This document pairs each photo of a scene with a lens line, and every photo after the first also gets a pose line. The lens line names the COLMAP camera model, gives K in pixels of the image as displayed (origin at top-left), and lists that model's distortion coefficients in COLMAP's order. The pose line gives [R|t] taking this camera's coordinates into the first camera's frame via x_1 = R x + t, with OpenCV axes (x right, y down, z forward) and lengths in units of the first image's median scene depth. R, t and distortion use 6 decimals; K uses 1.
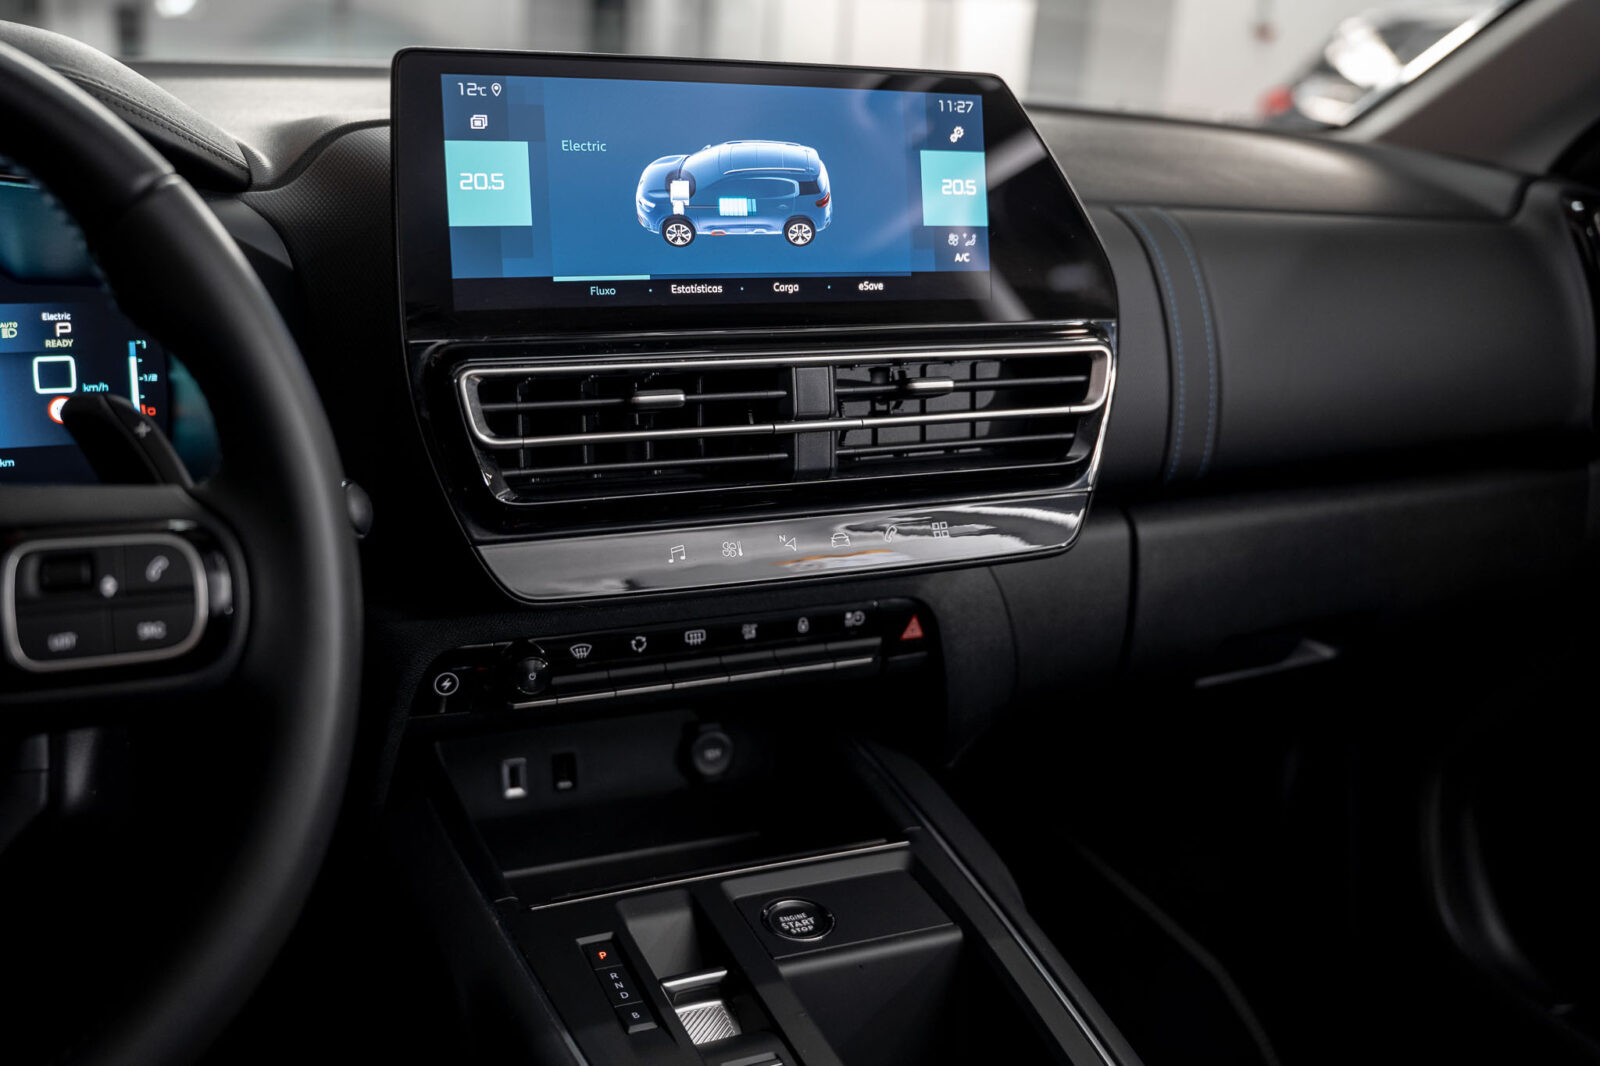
lens RADIAL K [[1533.5, 0, 765.8], [0, 1533.5, 535.6], [0, 0, 1]] dist [-0.109513, 0.000000]
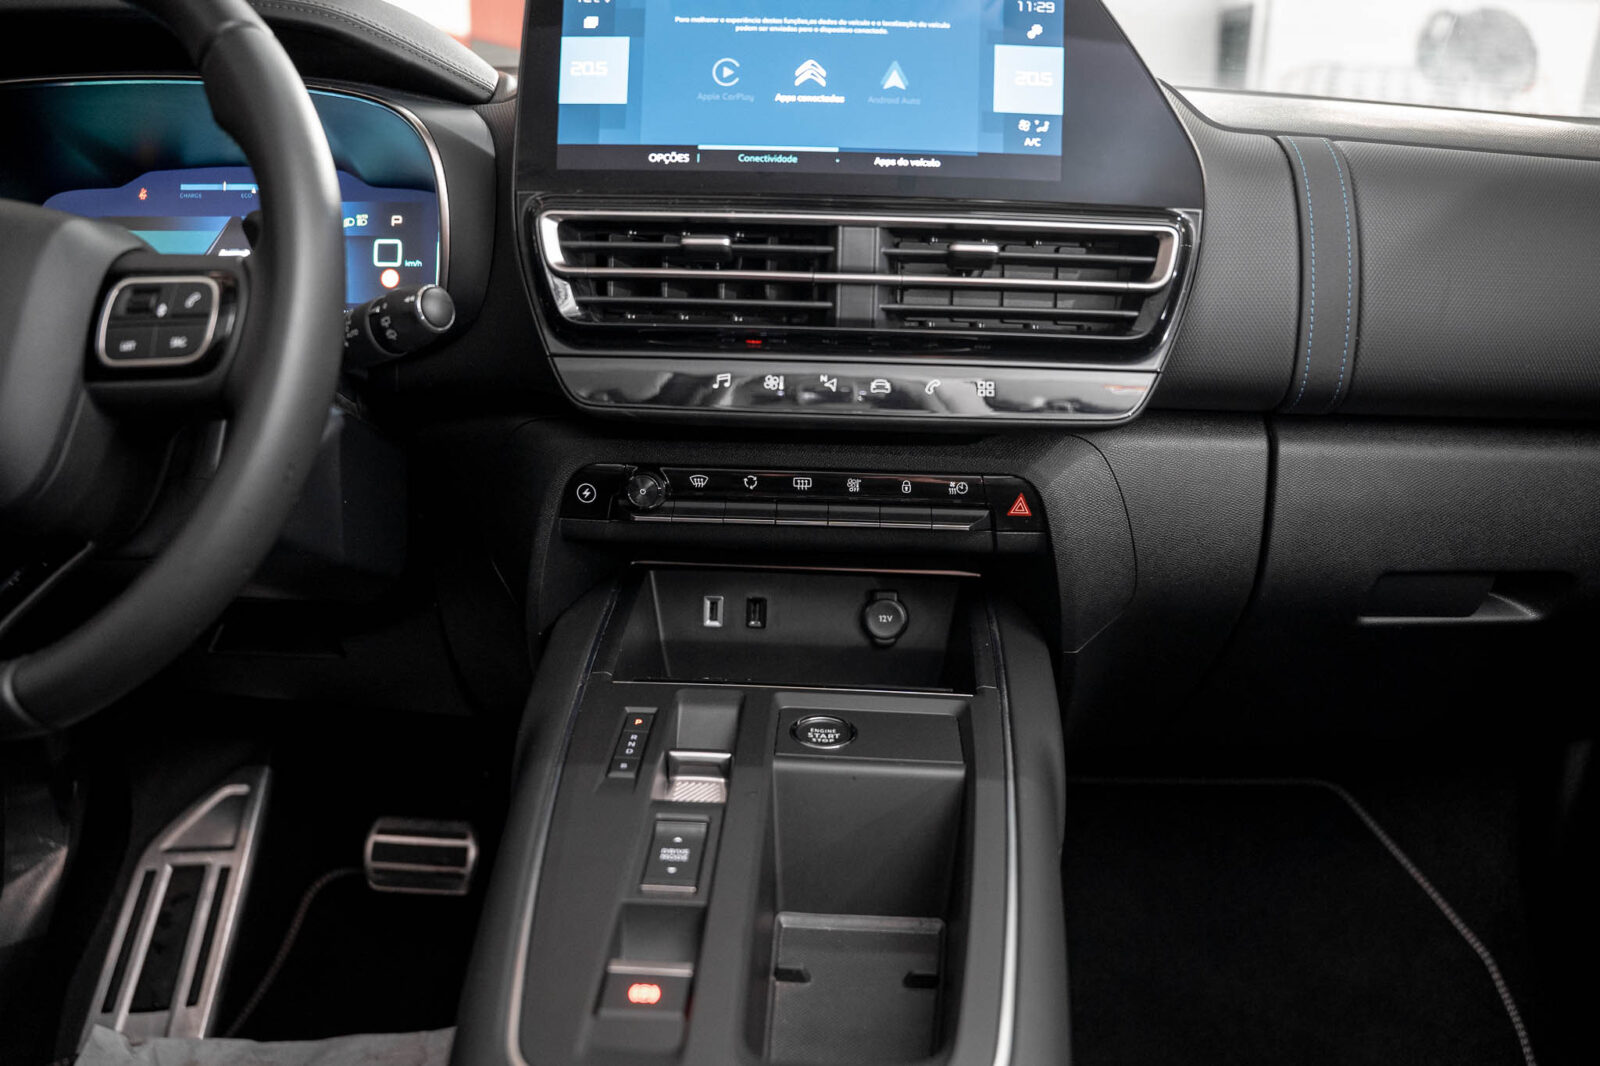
lens RADIAL K [[1200.4, 0, 828.9], [0, 1200.4, 535.5], [0, 0, 1]] dist [-0.183580, 0.114267]
pose [[0.903180, 0.097404, -0.418065, 0.375544], [-0.111271, 0.993751, -0.008855, 0.118236], [0.414589, 0.054516, 0.908374, 0.206603]]
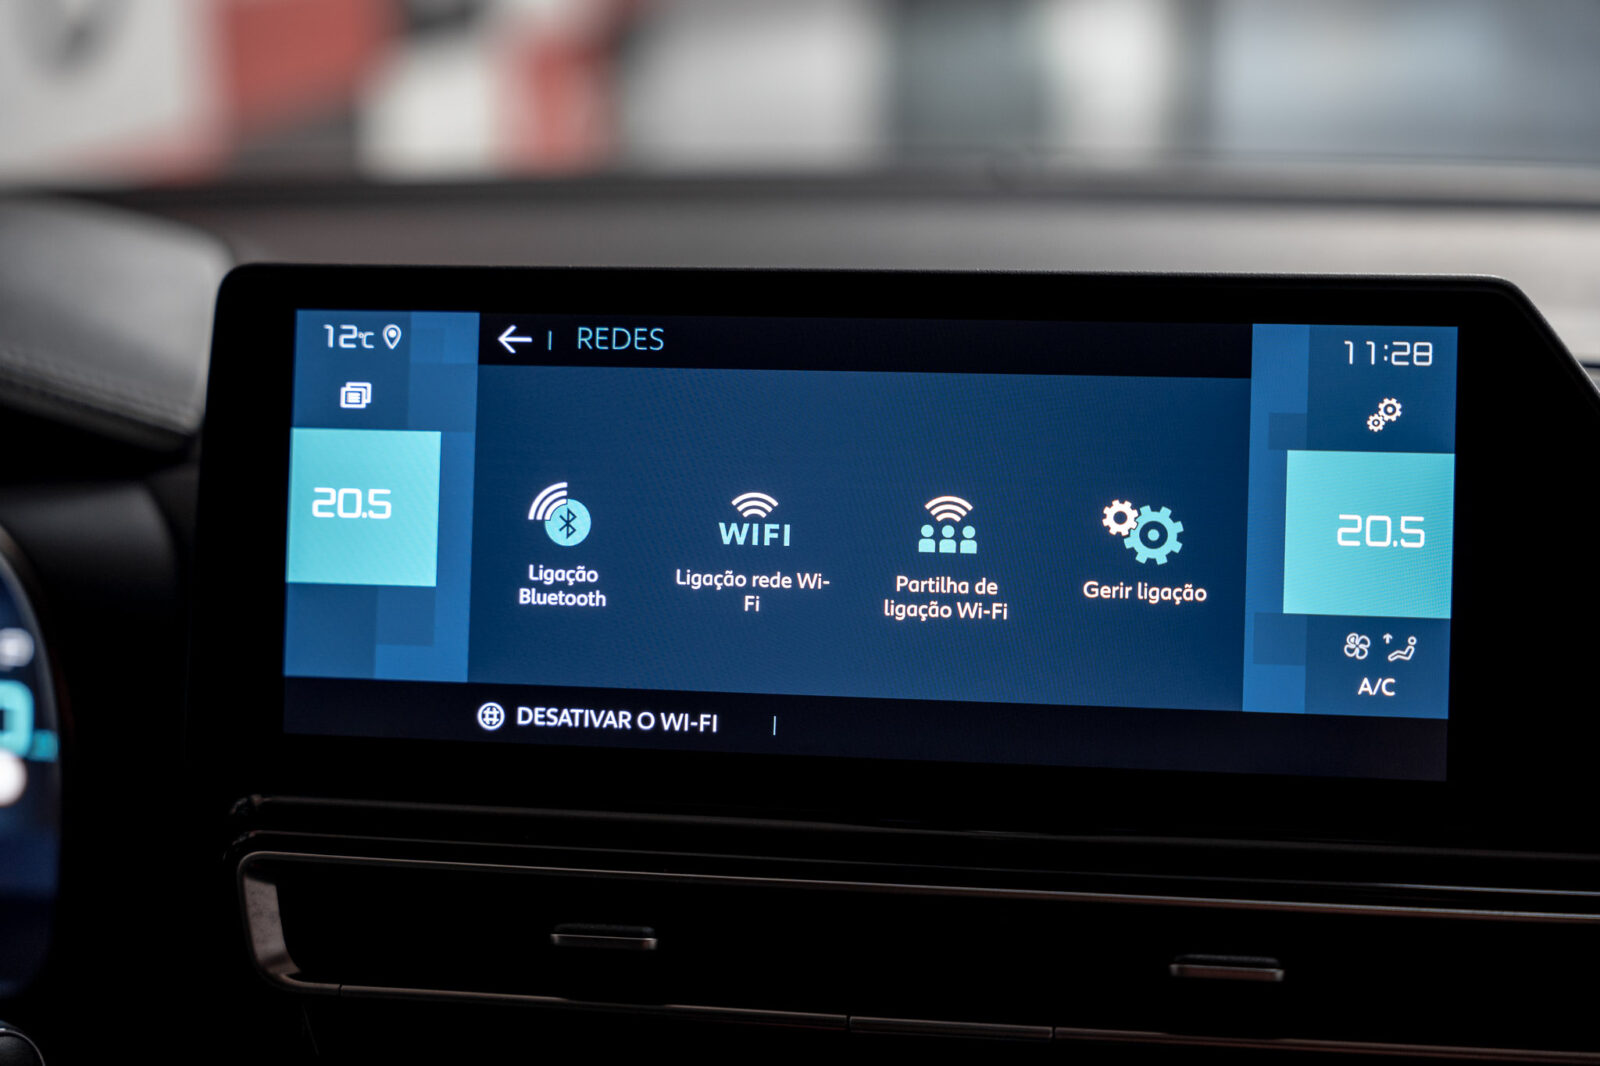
lens RADIAL K [[2526.2, 0, 800.8], [0, 2526.2, 529.9], [0, 0, 1]] dist [-0.035937, 0.000000]
pose [[0.836921, 0.065851, -0.543348, 0.392082], [-0.119197, 0.990837, -0.063515, -0.162360], [0.534187, 0.117923, 0.837101, 0.283046]]
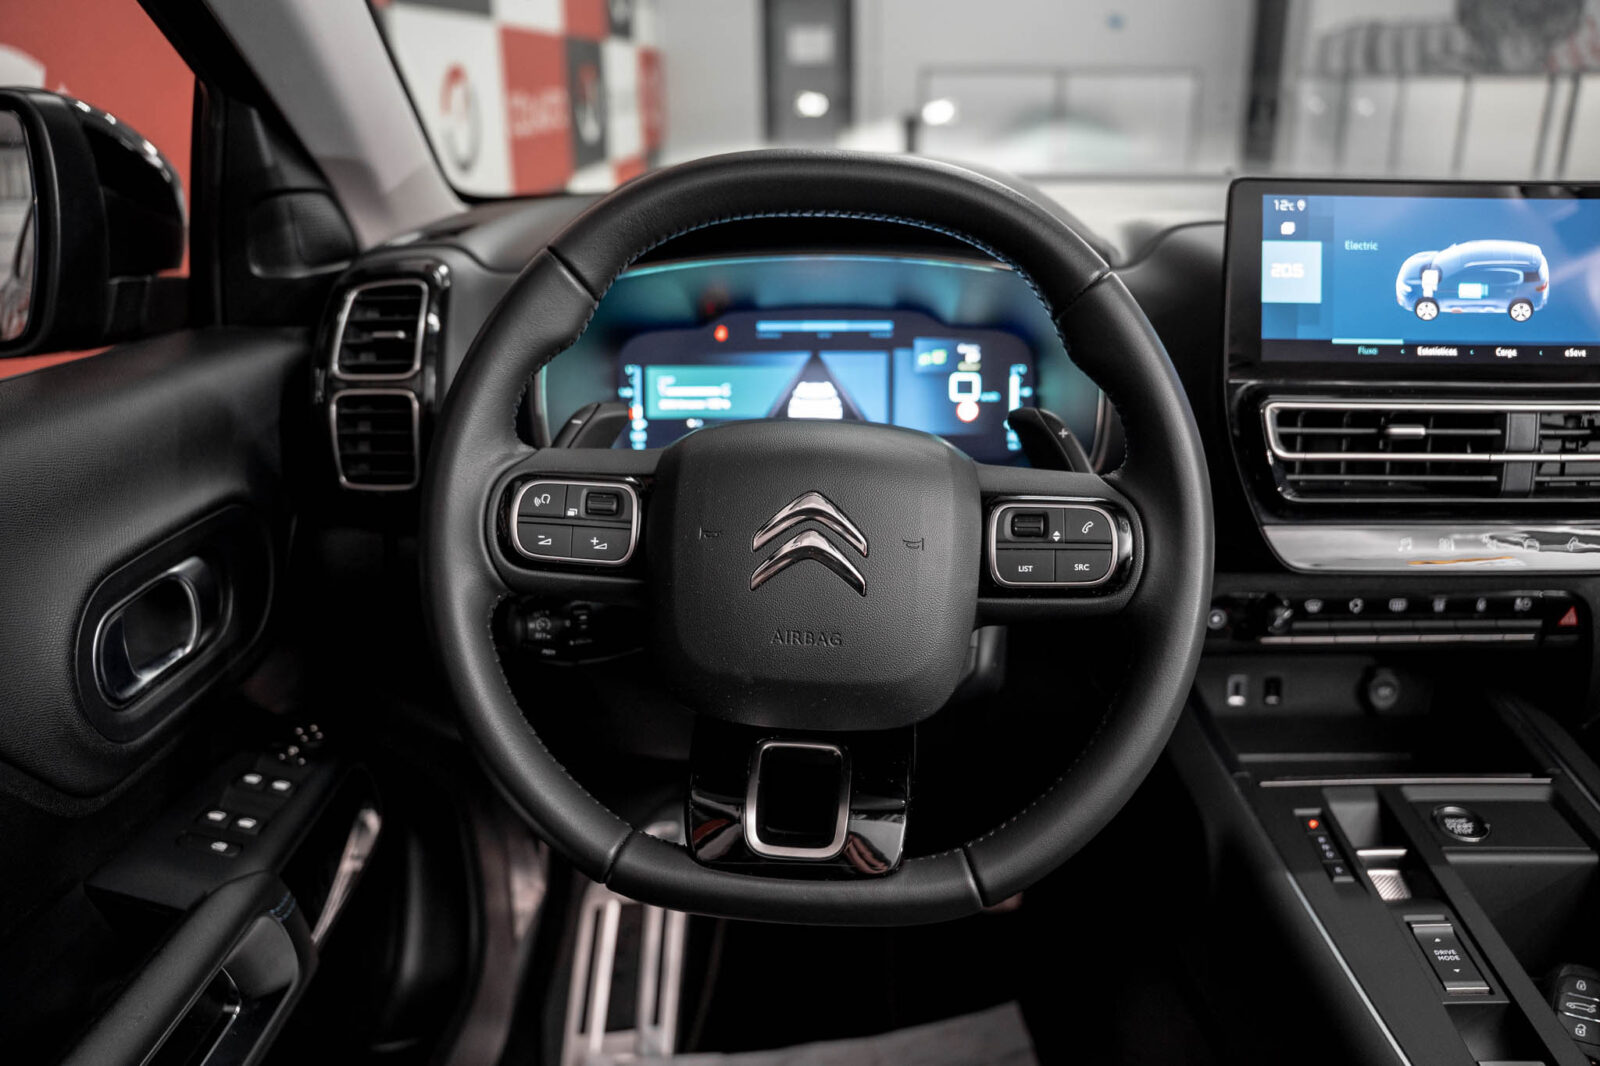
lens RADIAL K [[1135.7, 0, 797.6], [0, 1135.7, 529.0], [0, 0, 1]] dist [-0.160258, 0.079225]
pose [[0.889918, 0.090880, -0.446976, -0.100801], [-0.078229, 0.995840, 0.046723, -0.004470], [0.449362, -0.006613, 0.893325, -0.104715]]
